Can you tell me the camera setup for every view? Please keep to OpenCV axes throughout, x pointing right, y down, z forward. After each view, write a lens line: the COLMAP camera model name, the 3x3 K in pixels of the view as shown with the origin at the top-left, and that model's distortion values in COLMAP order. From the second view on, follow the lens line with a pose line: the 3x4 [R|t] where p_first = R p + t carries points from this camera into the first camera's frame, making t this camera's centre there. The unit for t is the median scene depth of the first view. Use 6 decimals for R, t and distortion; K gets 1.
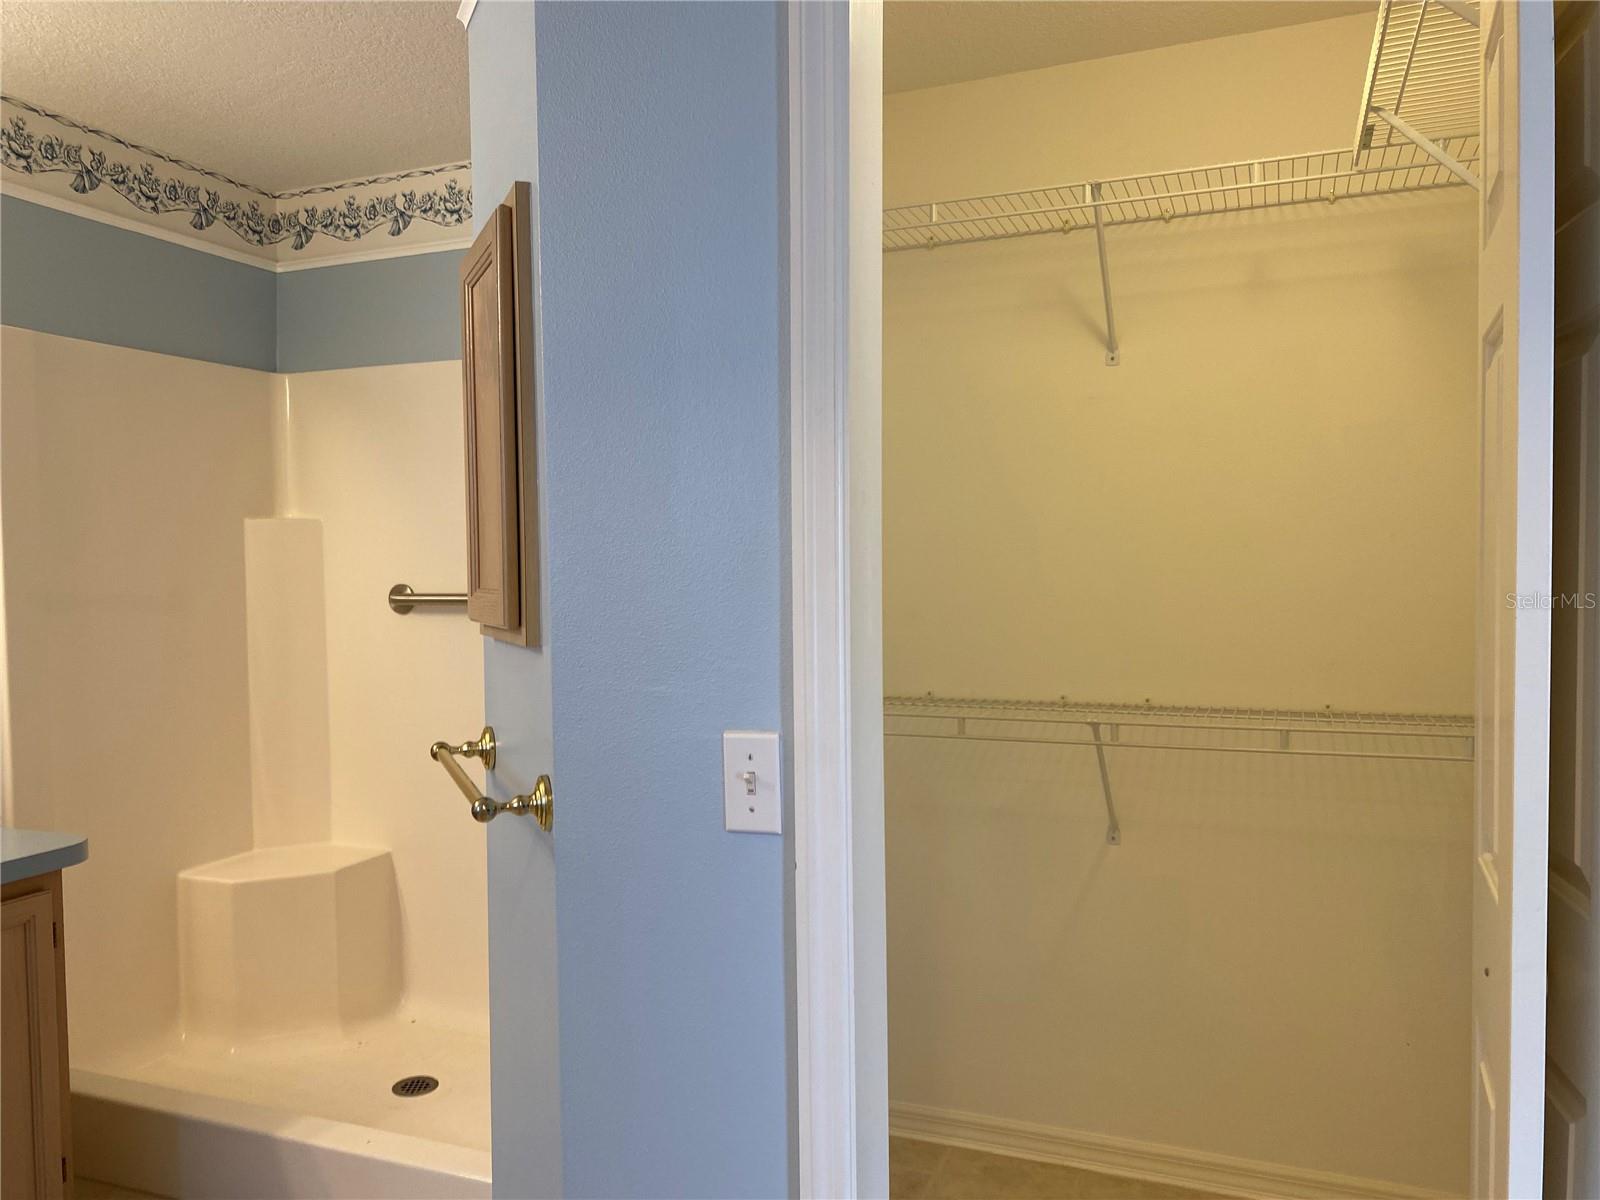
lens RADIAL K [[1227.0, 0, 801.1], [0, 1227.0, 619.2], [0, 0, 1]] dist [0.012545, -0.005668]
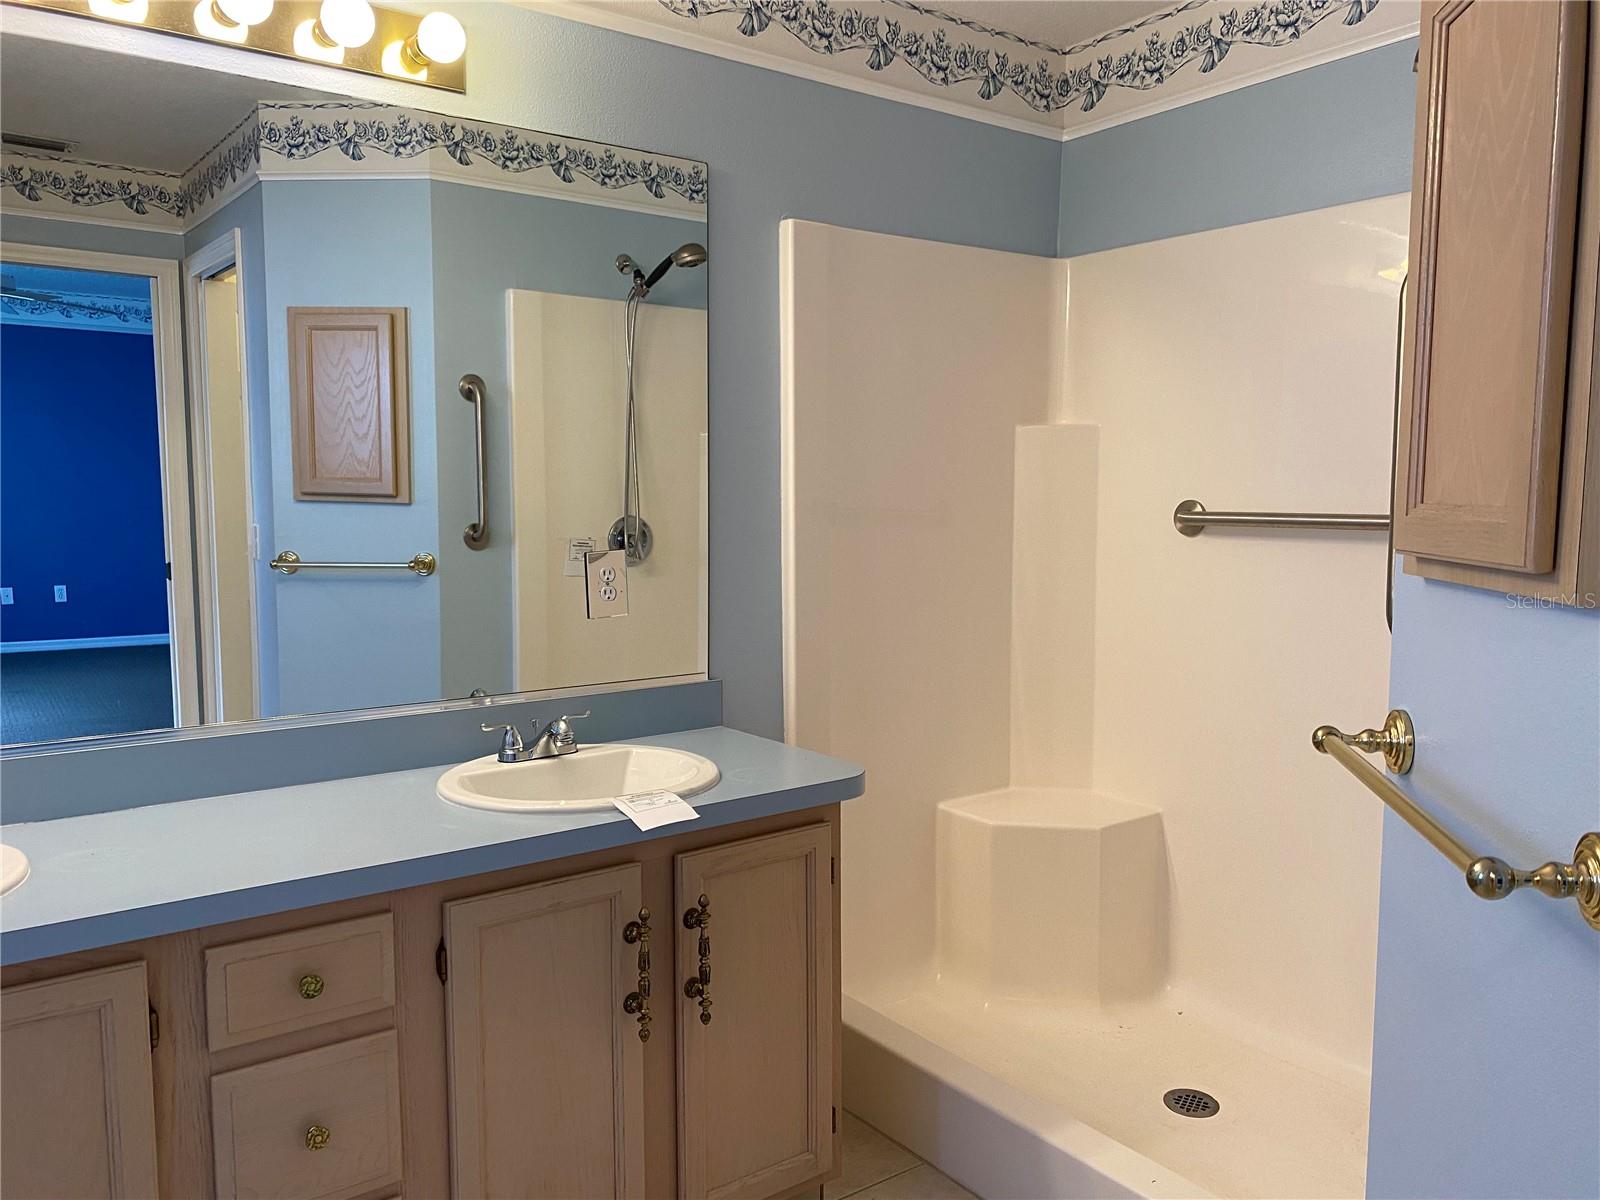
lens RADIAL K [[1208.7, 0, 820.8], [0, 1208.7, 606.1], [0, 0, 1]] dist [0.116160, -0.245026]
pose [[0.857964, 0.058599, -0.510357, -0.116251], [-0.030249, 0.997512, 0.063681, -0.001932], [0.512819, -0.039198, 0.857602, 0.159831]]
